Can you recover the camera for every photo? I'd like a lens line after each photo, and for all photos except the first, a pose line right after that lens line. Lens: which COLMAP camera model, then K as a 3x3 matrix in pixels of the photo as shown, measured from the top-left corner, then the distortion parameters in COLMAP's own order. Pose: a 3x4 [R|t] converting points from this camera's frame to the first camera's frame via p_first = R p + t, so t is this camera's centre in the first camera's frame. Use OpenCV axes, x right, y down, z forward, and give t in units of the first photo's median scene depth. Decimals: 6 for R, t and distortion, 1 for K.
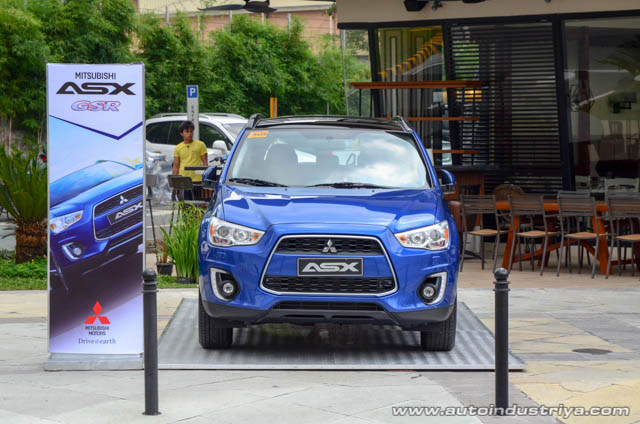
lens RADIAL K [[1931.5, 0, 320.0], [0, 1931.5, 212.0], [0, 0, 1]] dist [-0.004332, -0.029086]
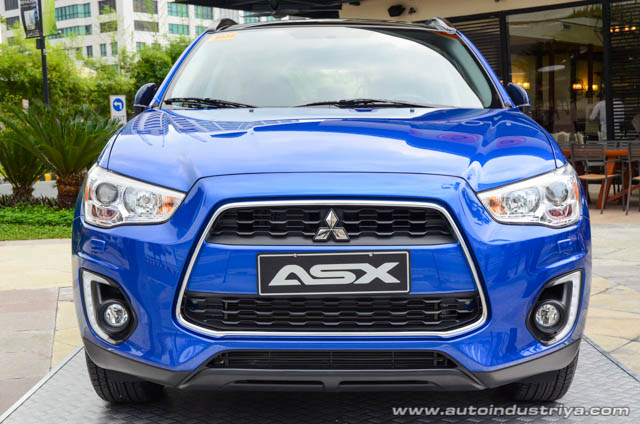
lens RADIAL K [[938.6, 0, 320.0], [0, 938.6, 212.0], [0, 0, 1]] dist [-0.002213, -0.000016]
pose [[0.999713, -0.017879, -0.015946, 0.005778], [0.018684, 0.998480, 0.051855, 0.003724], [0.014995, -0.052138, 0.998527, 0.786869]]
